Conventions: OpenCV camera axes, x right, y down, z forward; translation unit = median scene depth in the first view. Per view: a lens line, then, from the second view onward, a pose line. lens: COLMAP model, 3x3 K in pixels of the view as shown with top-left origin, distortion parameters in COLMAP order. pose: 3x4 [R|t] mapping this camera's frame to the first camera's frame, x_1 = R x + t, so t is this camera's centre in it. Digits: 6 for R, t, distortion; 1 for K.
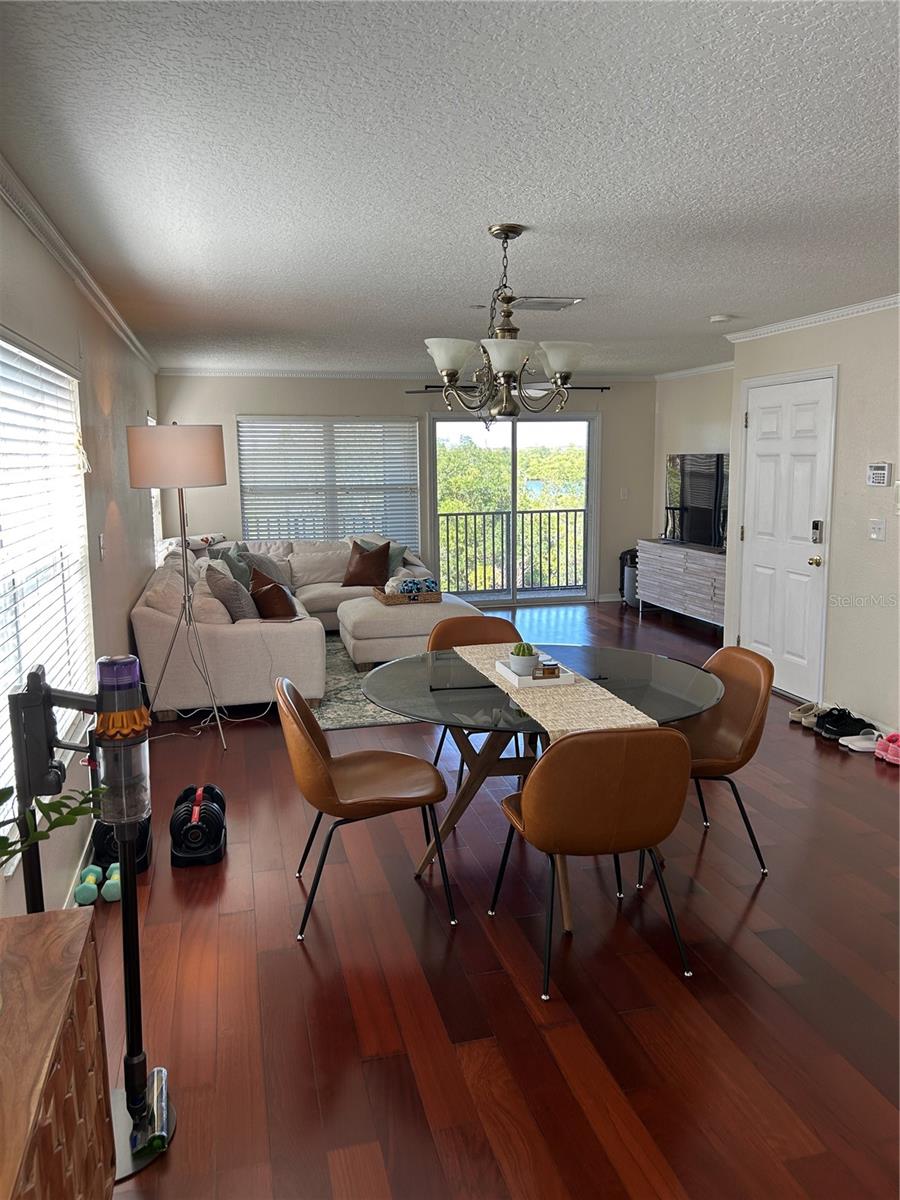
lens RADIAL K [[905.3, 0, 444.0], [0, 905.3, 568.7], [0, 0, 1]] dist [0.045381, -0.025442]
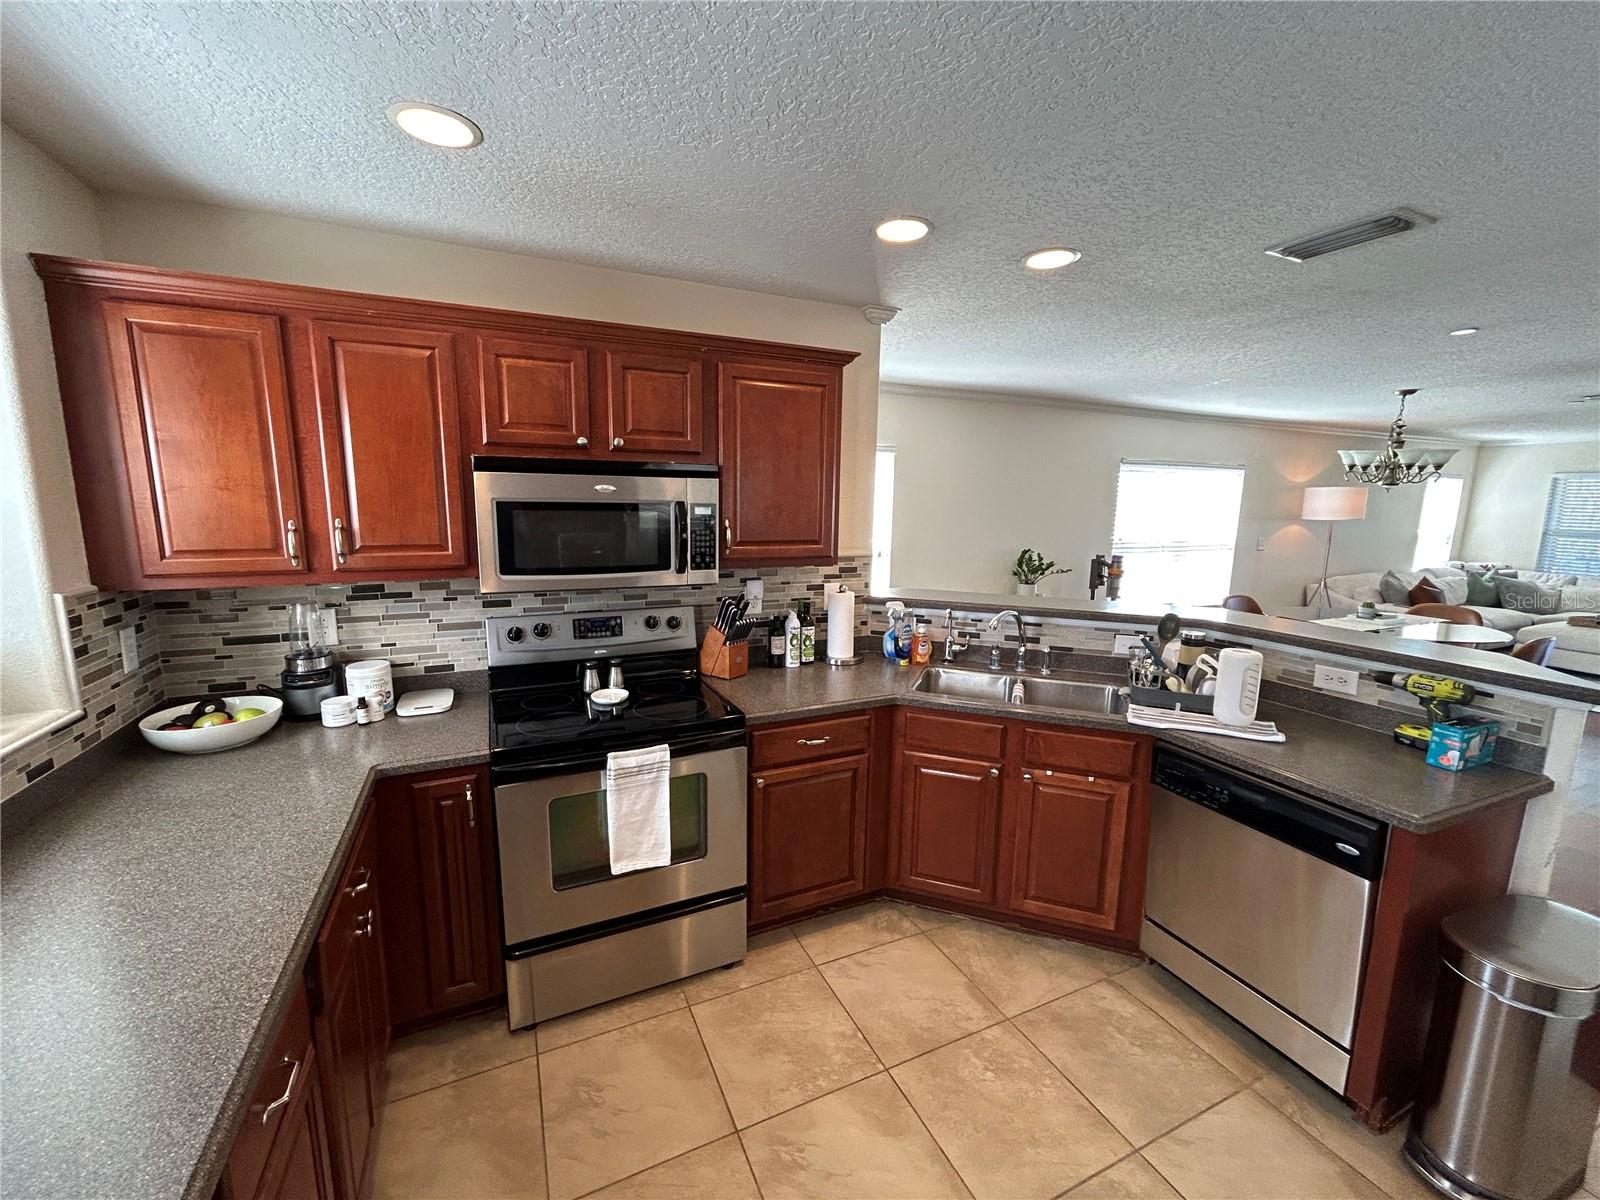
lens RADIAL K [[657.2, 0, 801.6], [0, 657.2, 602.0], [0, 0, 1]] dist [0.002943, -0.000628]
pose [[0.210624, 0.174506, -0.961866, 0.478479], [-0.136992, 0.979498, 0.147707, 0.015847], [0.967921, 0.100657, 0.230211, -0.208260]]
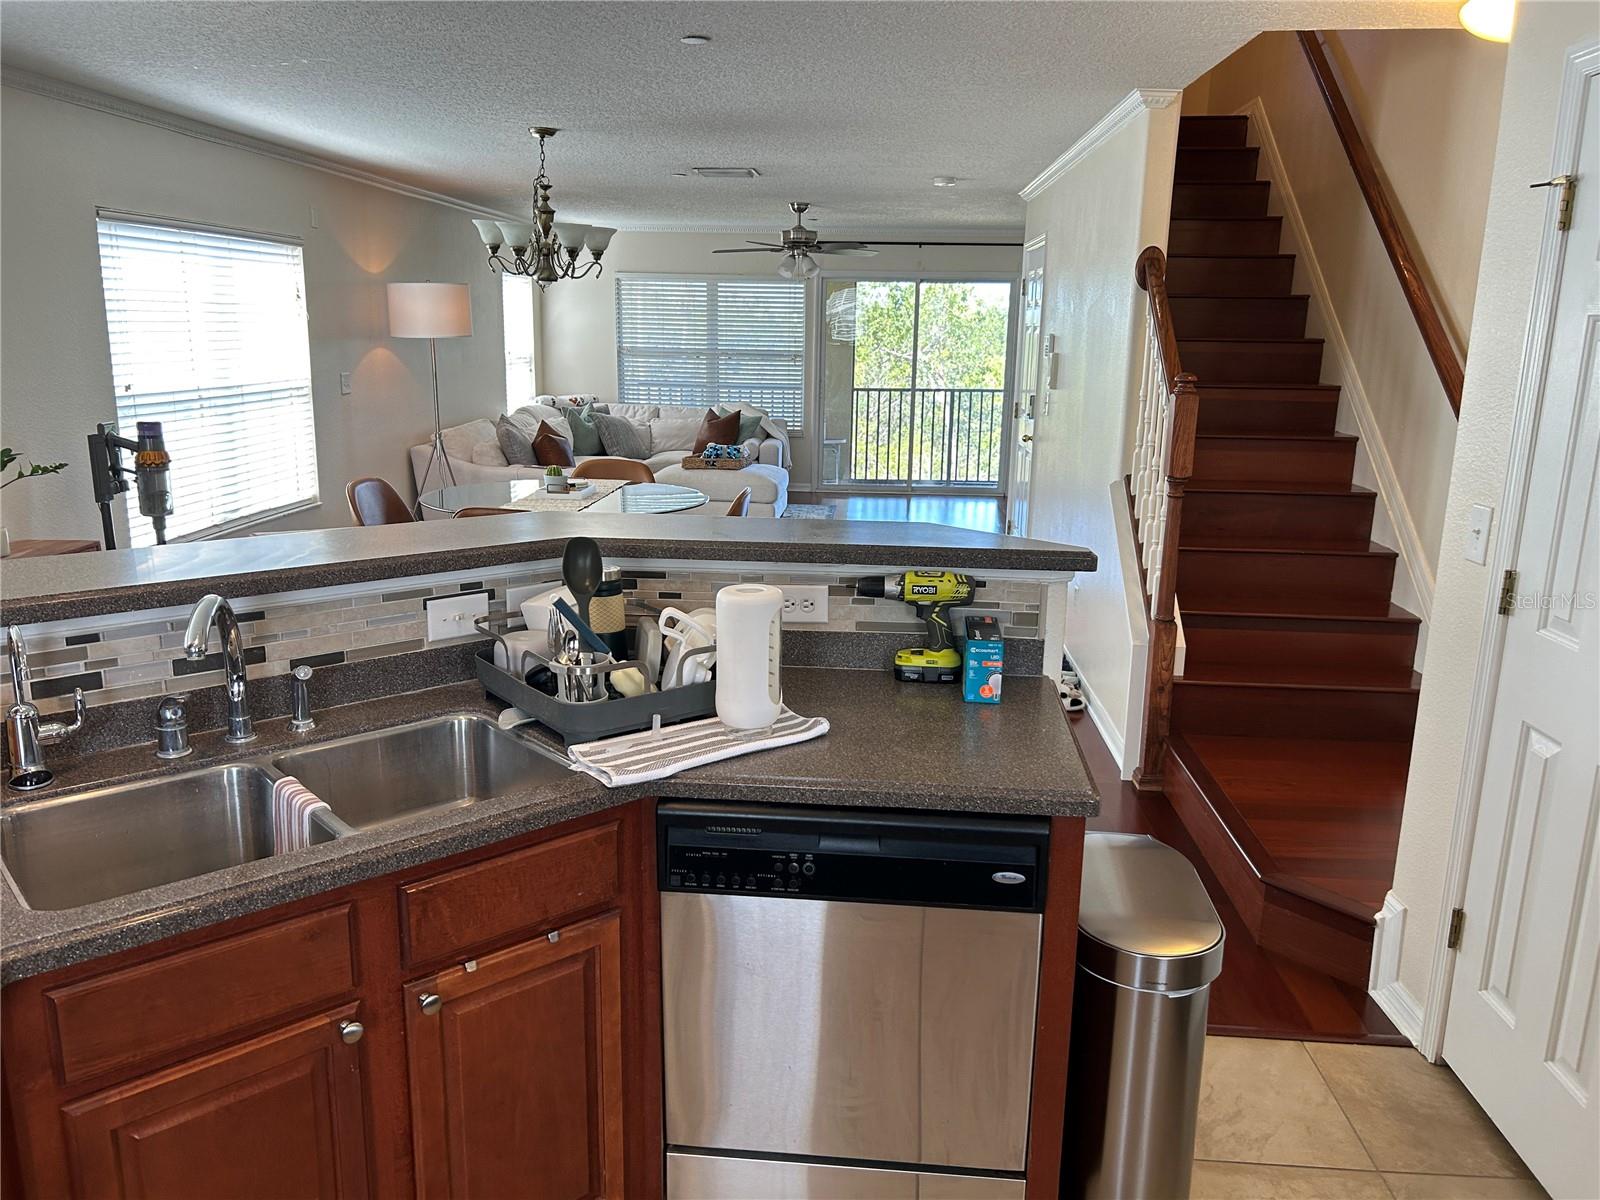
lens RADIAL K [[1207.0, 0, 795.4], [0, 1207.0, 612.4], [0, 0, 1]] dist [0.045381, -0.025442]
pose [[0.955990, 0.098549, -0.276355, 0.357932], [-0.067199, 0.990409, 0.120723, 0.022748], [0.285601, -0.096839, 0.953443, -0.214779]]
